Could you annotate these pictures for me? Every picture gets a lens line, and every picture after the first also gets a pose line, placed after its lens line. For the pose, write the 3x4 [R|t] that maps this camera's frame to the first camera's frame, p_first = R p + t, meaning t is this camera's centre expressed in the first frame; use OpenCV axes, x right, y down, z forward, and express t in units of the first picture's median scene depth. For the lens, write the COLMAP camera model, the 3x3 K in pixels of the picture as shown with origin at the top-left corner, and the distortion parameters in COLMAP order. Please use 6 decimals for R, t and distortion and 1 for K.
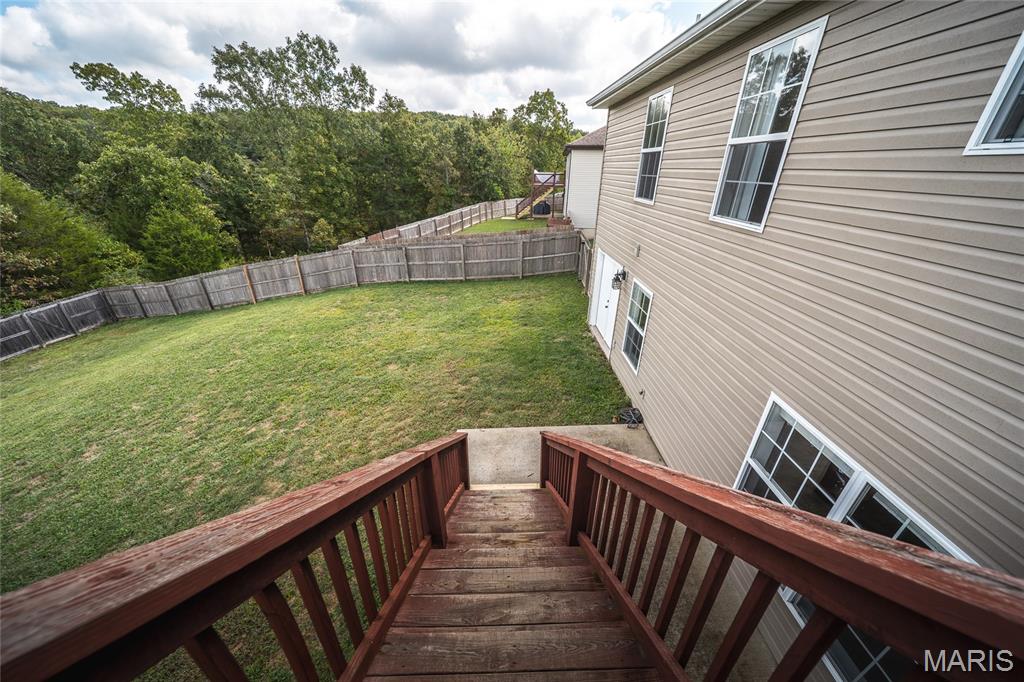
lens RADIAL K [[359.3, 0, 509.9], [0, 359.3, 351.0], [0, 0, 1]] dist [-0.000207, -0.000176]
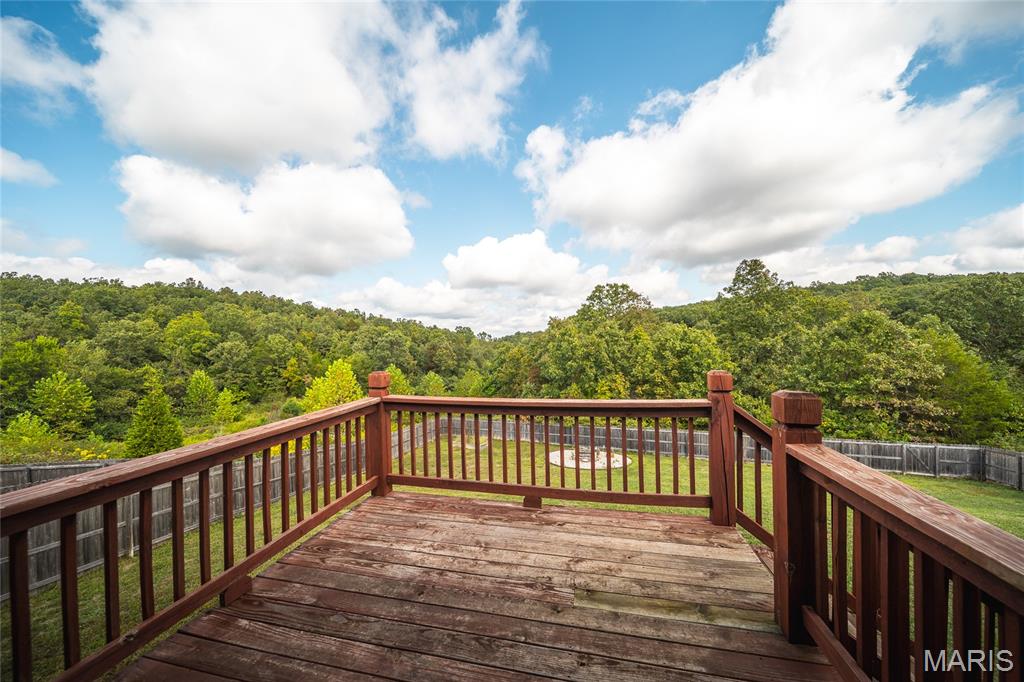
lens RADIAL K [[359.3, 0, 509.9], [0, 359.3, 351.0], [0, 0, 1]] dist [-0.000207, -0.000176]
pose [[-0.260507, 0.026795, -0.965100, 0.093801], [-0.421401, 0.896216, 0.138631, 0.004228], [0.868652, 0.442809, -0.222179, -0.025883]]
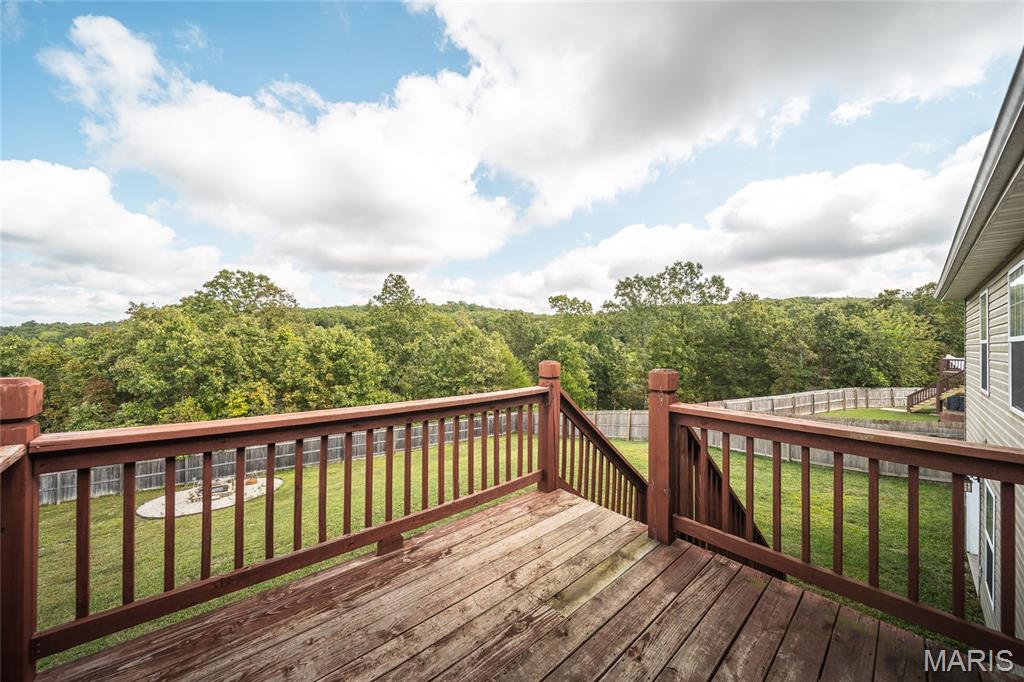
lens RADIAL K [[358.5, 0, 512.0], [0, 358.5, 341.0], [0, 0, 1]] dist [-0.001299, -0.000184]
pose [[0.646932, -0.002766, -0.762542, 0.063820], [-0.356827, 0.882656, -0.305930, 0.035312], [0.673909, 0.470011, 0.570032, -0.077658]]
